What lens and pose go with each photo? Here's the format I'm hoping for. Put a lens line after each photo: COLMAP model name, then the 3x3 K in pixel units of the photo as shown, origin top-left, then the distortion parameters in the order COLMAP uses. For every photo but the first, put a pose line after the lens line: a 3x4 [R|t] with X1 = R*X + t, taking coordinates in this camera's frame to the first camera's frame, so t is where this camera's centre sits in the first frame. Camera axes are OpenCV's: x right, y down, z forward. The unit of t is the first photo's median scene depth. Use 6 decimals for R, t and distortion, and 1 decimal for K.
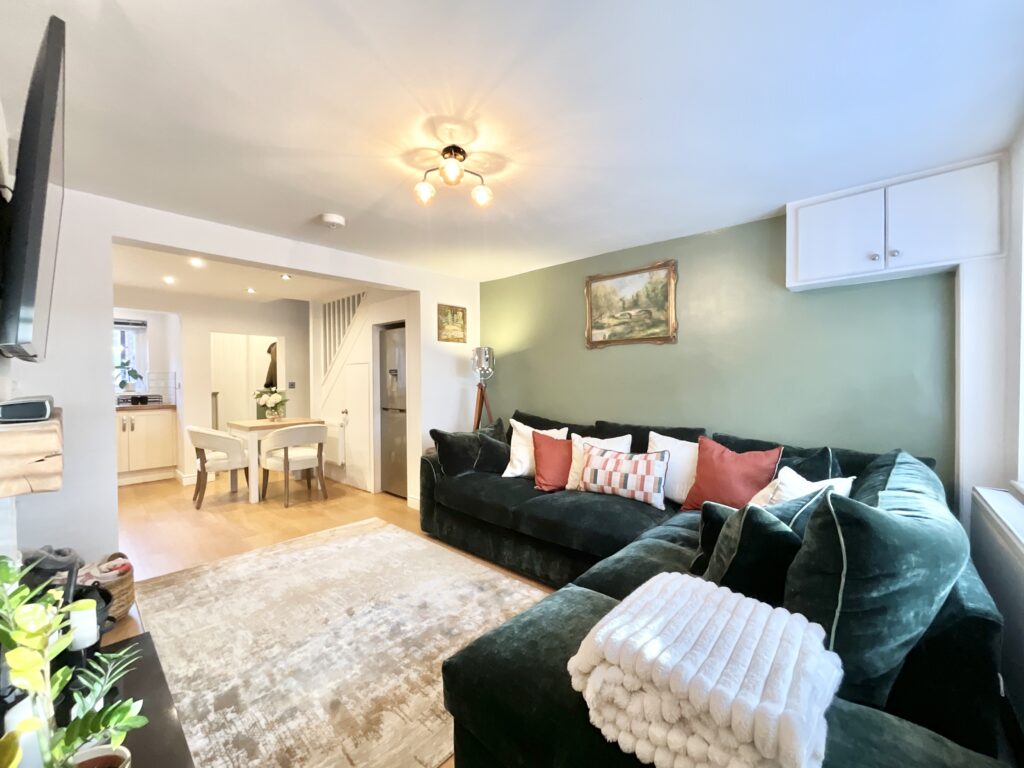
lens RADIAL K [[416.8, 0, 512.8], [0, 416.8, 387.0], [0, 0, 1]] dist [0.001271, 0.000575]
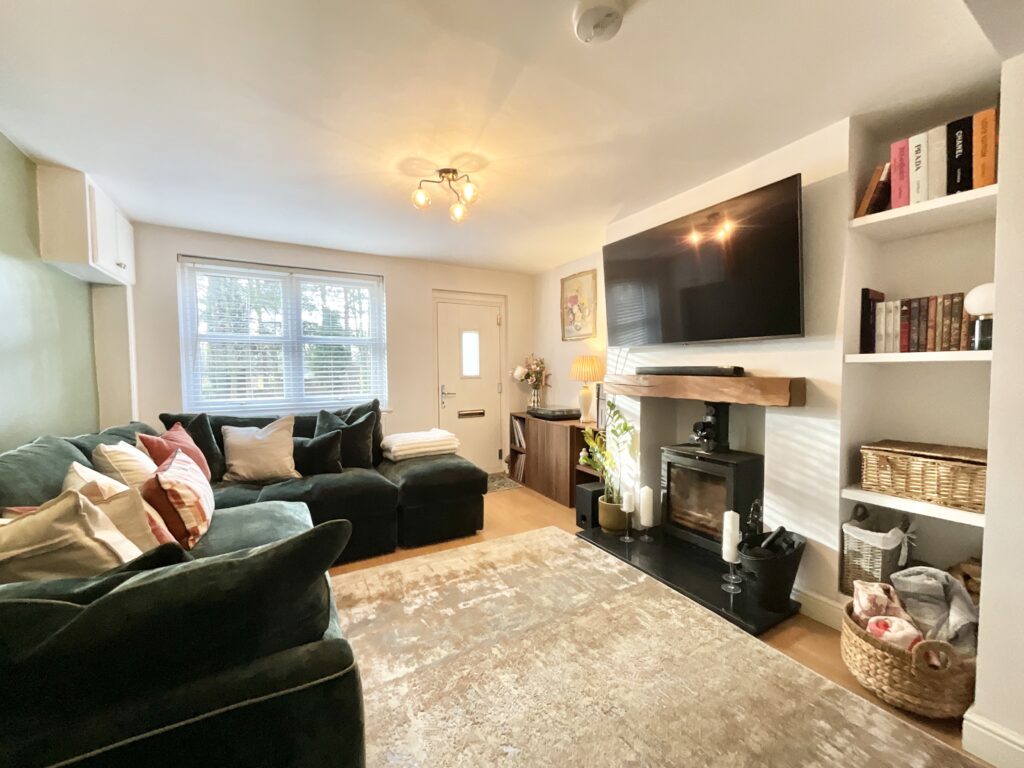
lens RADIAL K [[416.8, 0, 502.5], [0, 416.8, 385.4], [0, 0, 1]] dist [0.001271, 0.000575]
pose [[-0.949046, 0.000177, 0.315139, -0.365231], [0.020286, 0.997960, 0.060533, -0.006879], [-0.314485, 0.063842, -0.947113, 1.157604]]
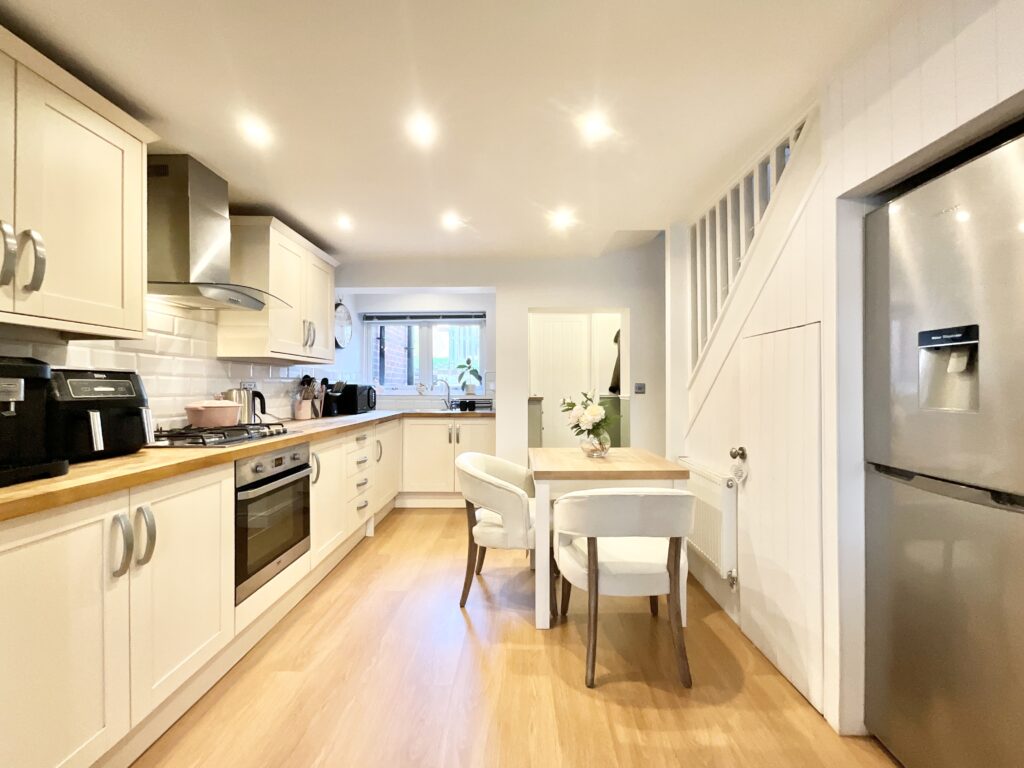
lens RADIAL K [[416.8, 0, 504.7], [0, 416.8, 382.4], [0, 0, 1]] dist [0.001271, 0.000575]
pose [[0.643917, -0.004052, -0.765084, -0.330121], [-0.014208, 0.999750, -0.017252, -0.000775], [0.764963, 0.021979, 0.643699, 0.778720]]
